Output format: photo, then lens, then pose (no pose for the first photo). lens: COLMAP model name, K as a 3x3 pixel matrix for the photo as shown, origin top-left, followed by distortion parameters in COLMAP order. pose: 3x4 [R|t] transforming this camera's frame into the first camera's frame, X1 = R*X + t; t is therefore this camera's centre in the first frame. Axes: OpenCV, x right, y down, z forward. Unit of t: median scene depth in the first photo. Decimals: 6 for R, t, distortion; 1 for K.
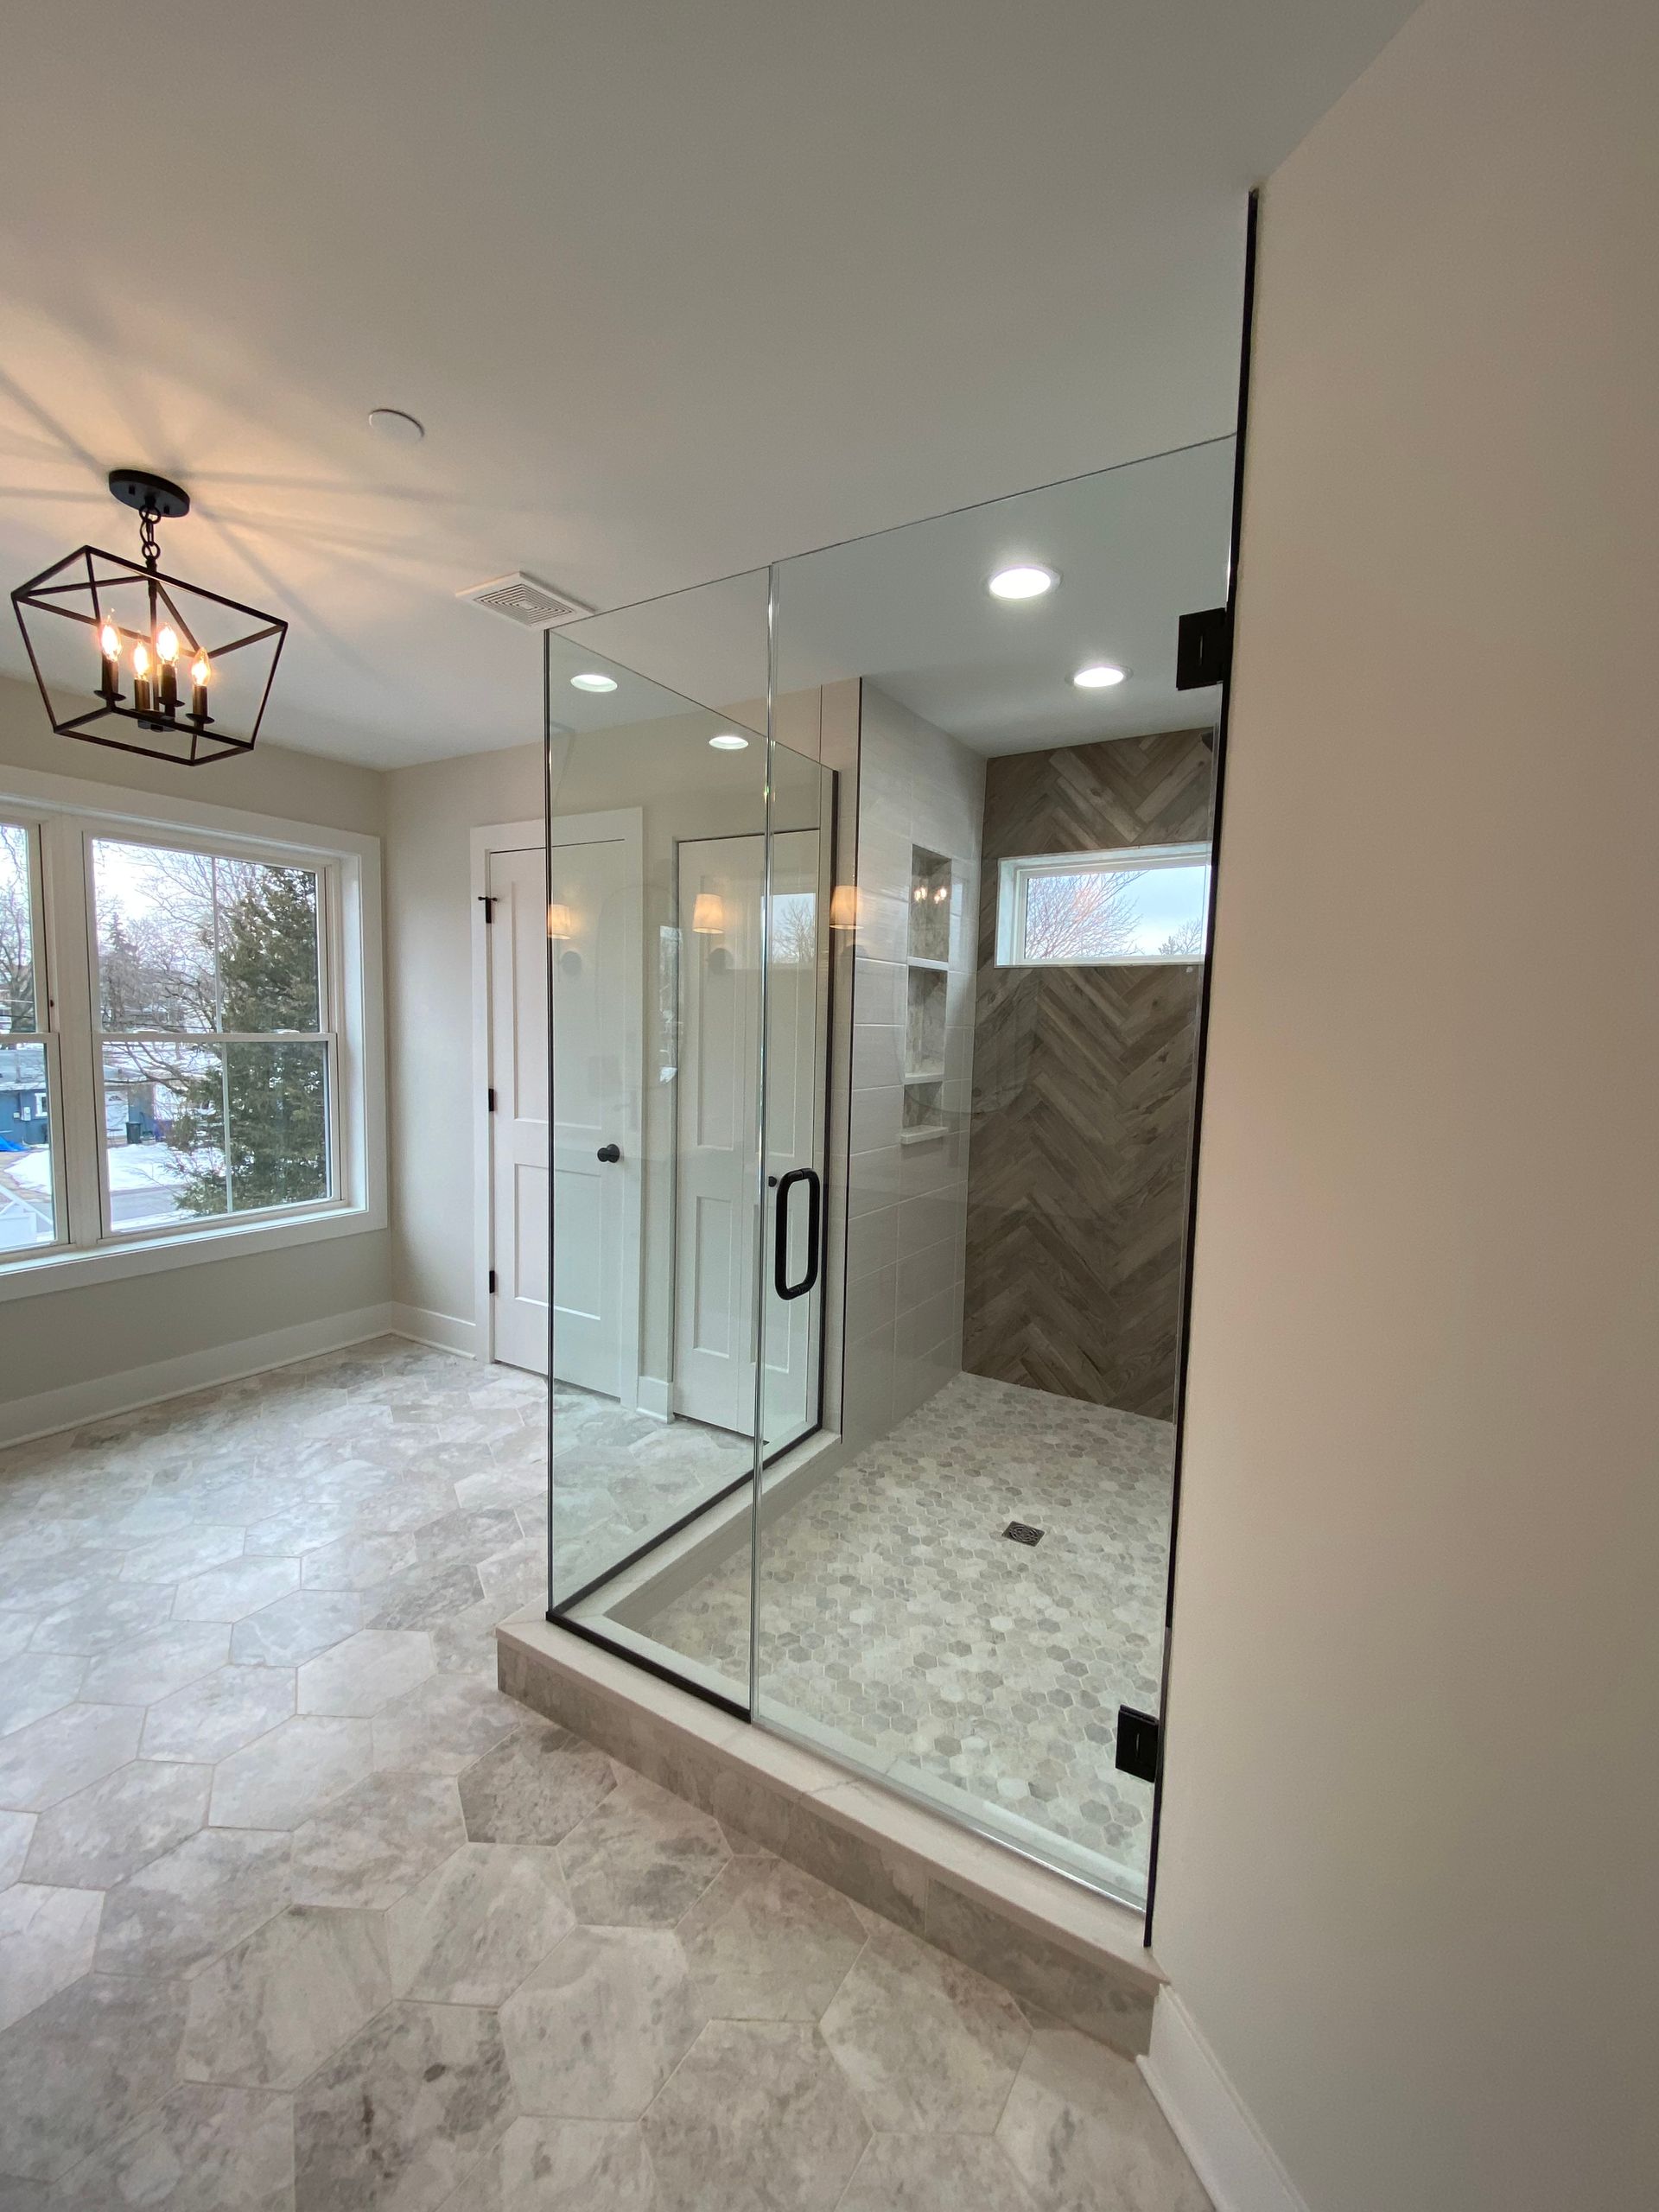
lens RADIAL K [[908.5, 0, 833.1], [0, 908.5, 1100.0], [0, 0, 1]] dist [0.009611, -0.015375]
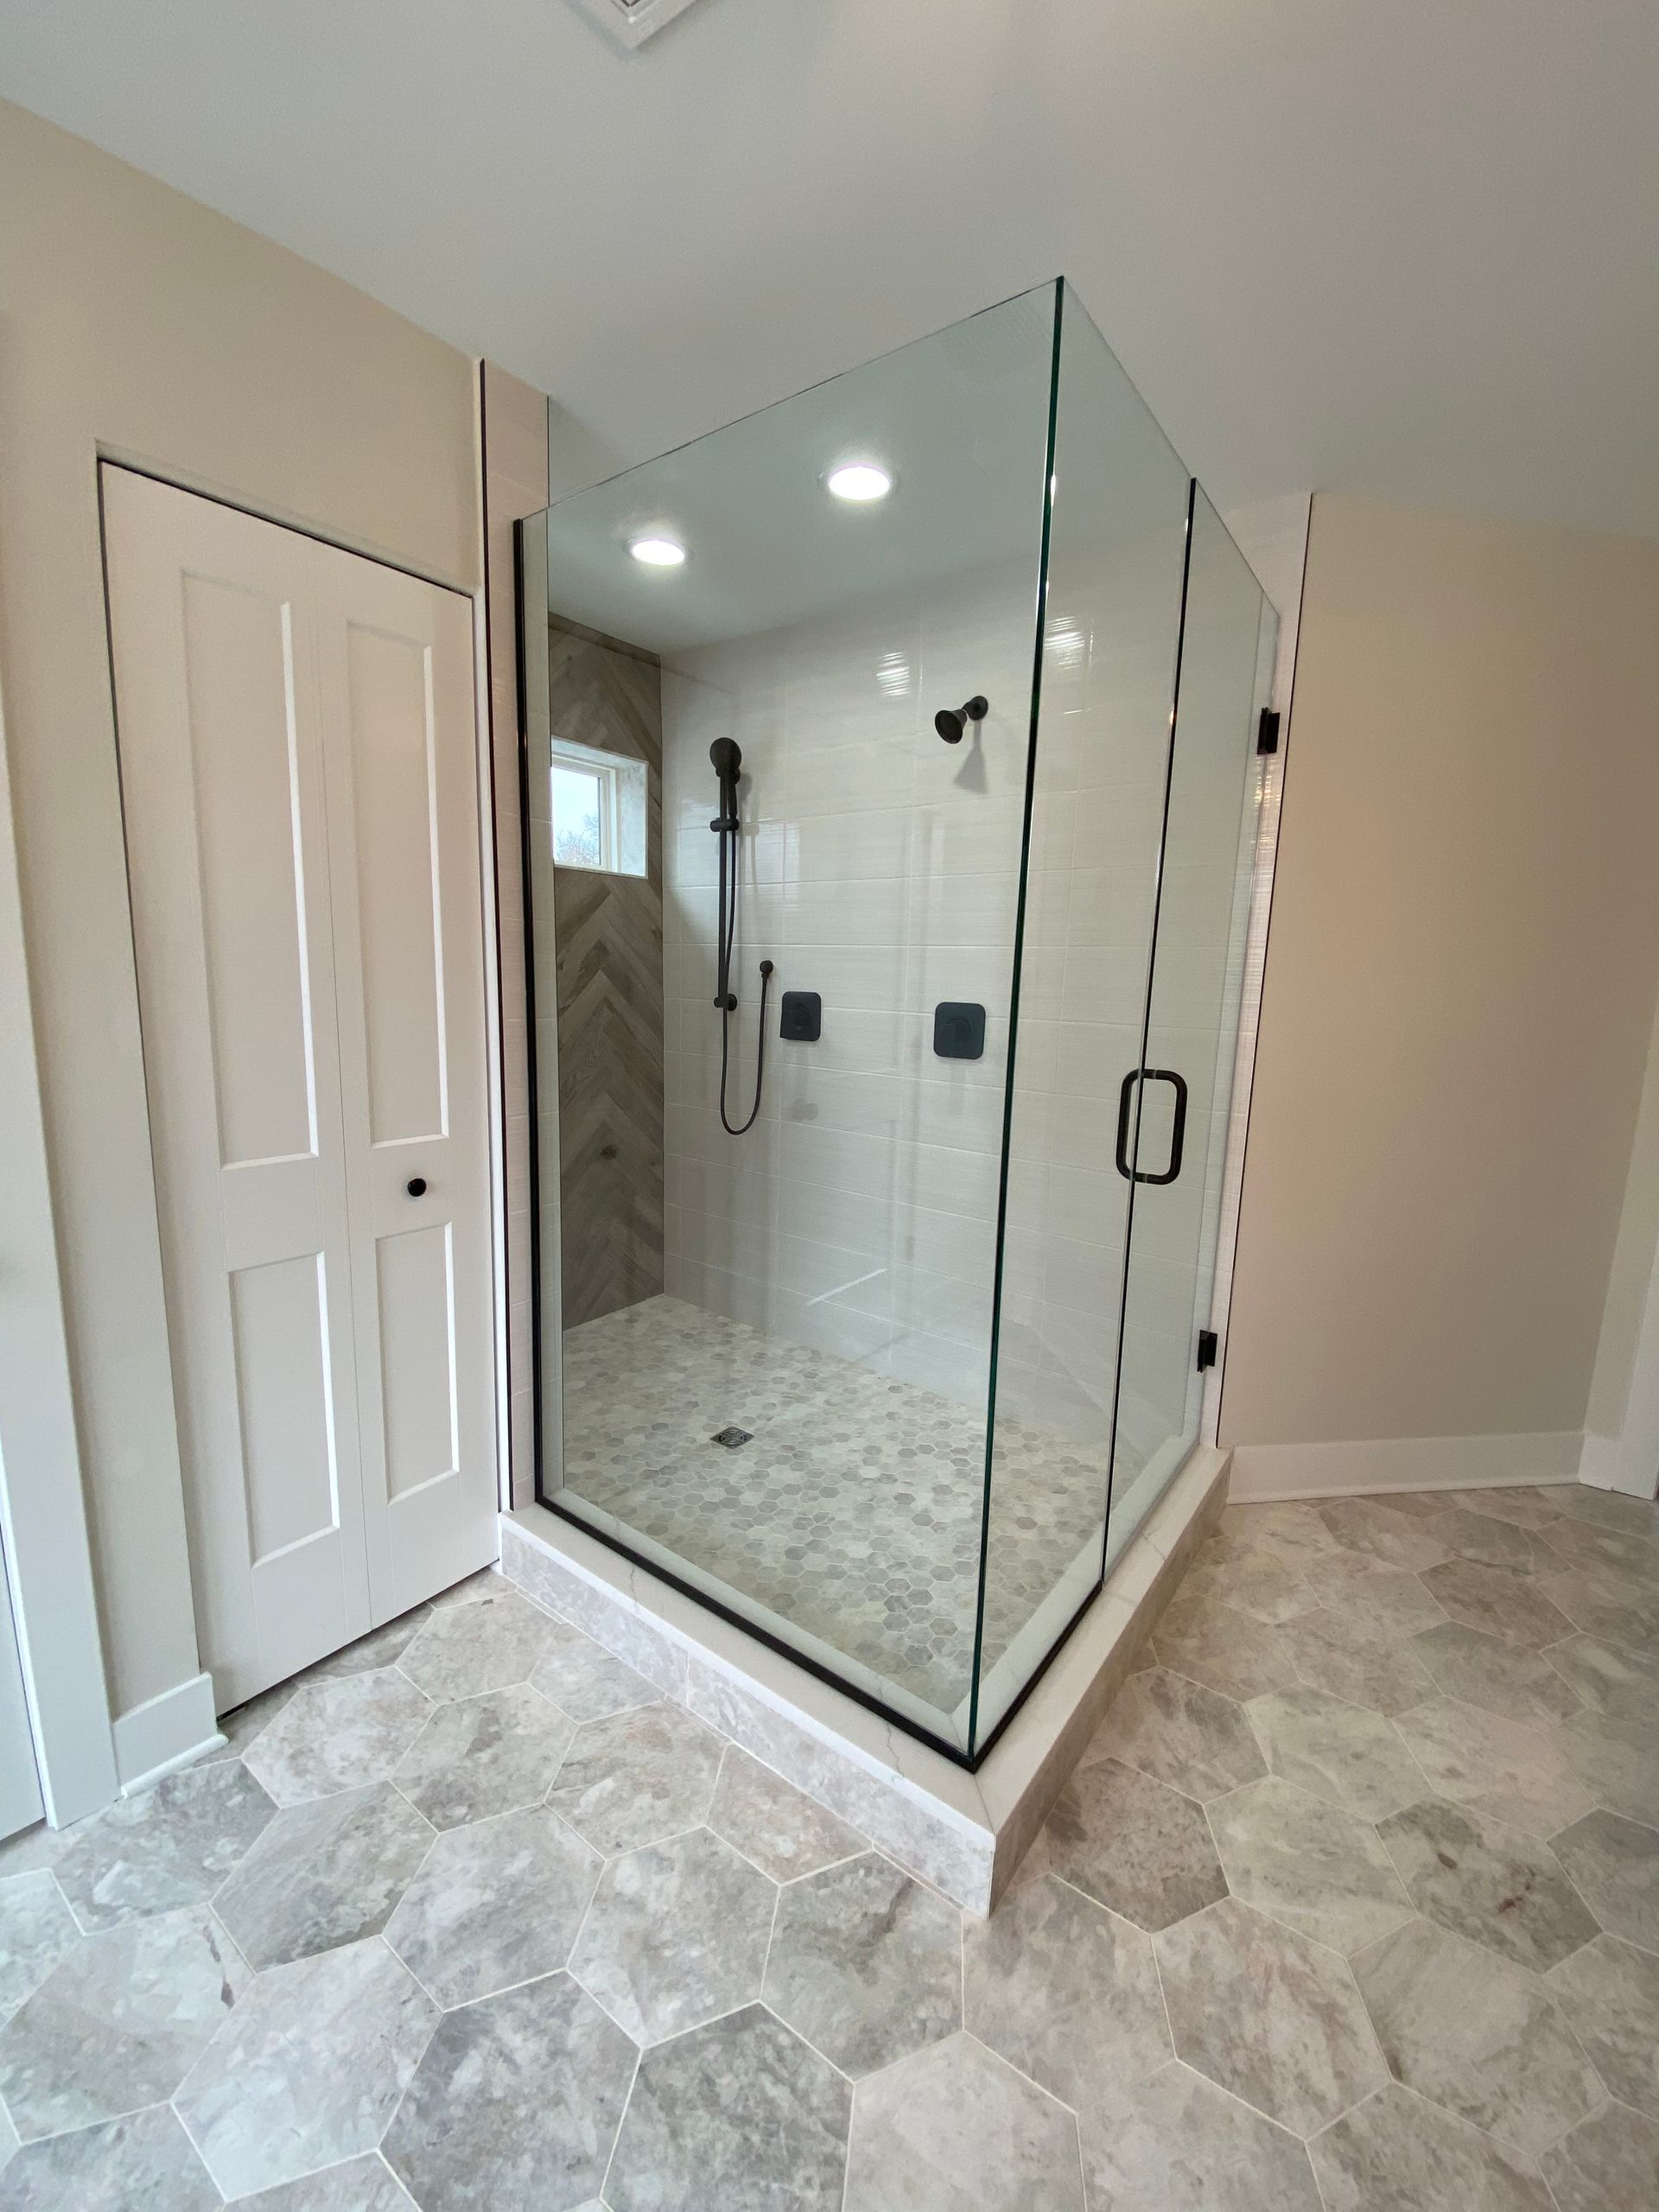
lens RADIAL K [[894.3, 0, 827.4], [0, 894.3, 1101.4], [0, 0, 1]] dist [0.009124, -0.017890]
pose [[0.110711, -0.172452, 0.978776, -0.918078], [0.068329, 0.983821, 0.165612, -0.066551], [-0.991501, 0.048544, 0.120704, 1.004195]]
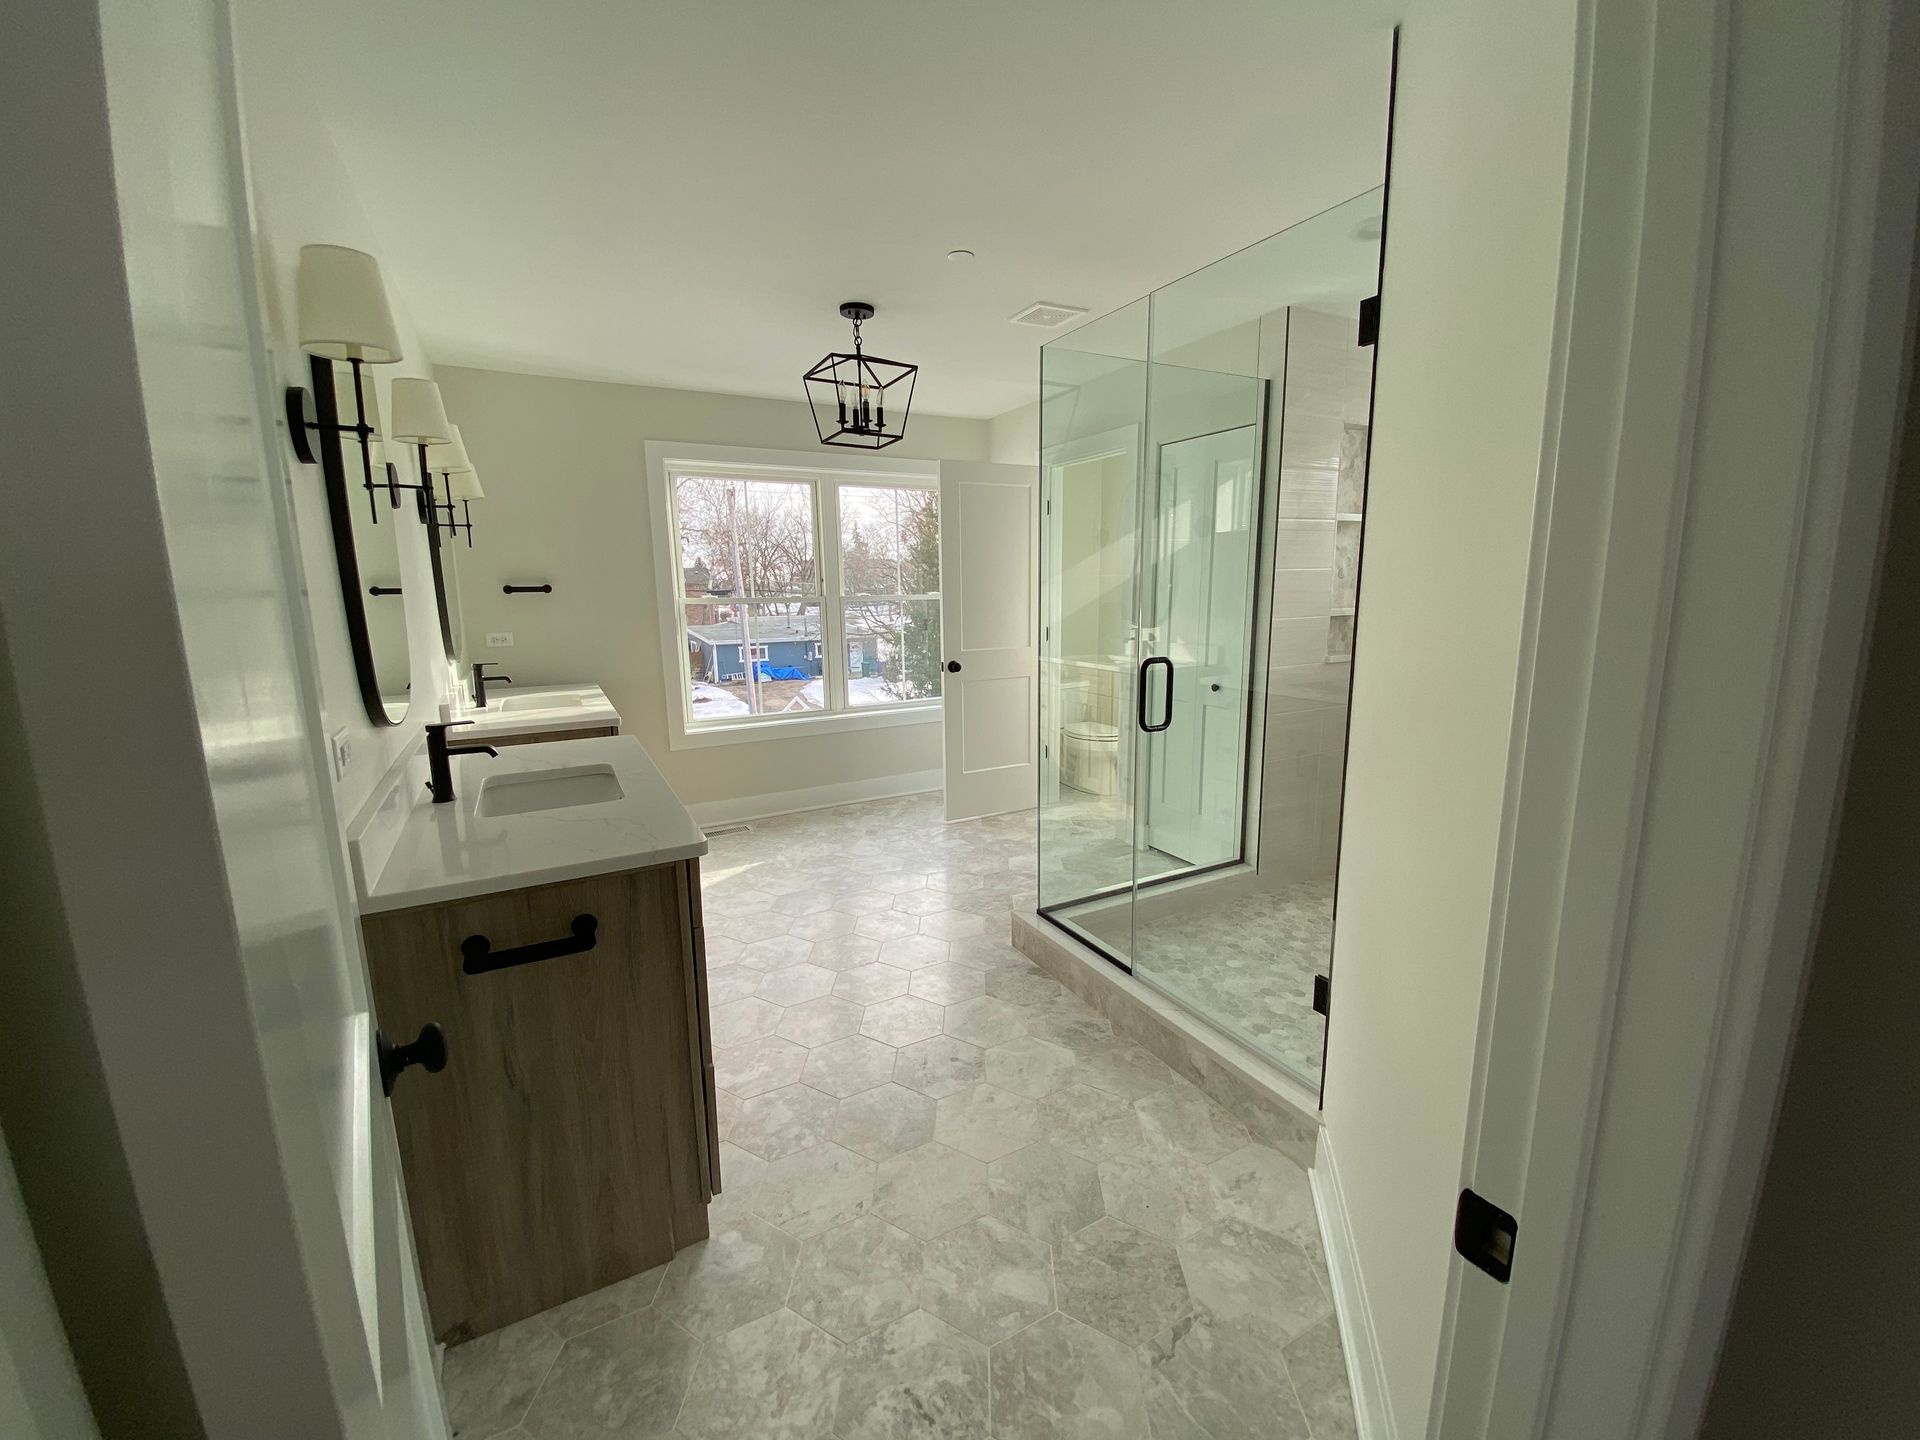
lens RADIAL K [[788.6, 0, 960.0], [0, 788.6, 720.0], [0, 0, 1]] dist [0.009611, -0.015375]
pose [[0.857864, 0.050554, -0.511384, 0.328981], [-0.007762, 0.996310, 0.085472, 0.057561], [0.513818, -0.069354, 0.855091, -0.380547]]
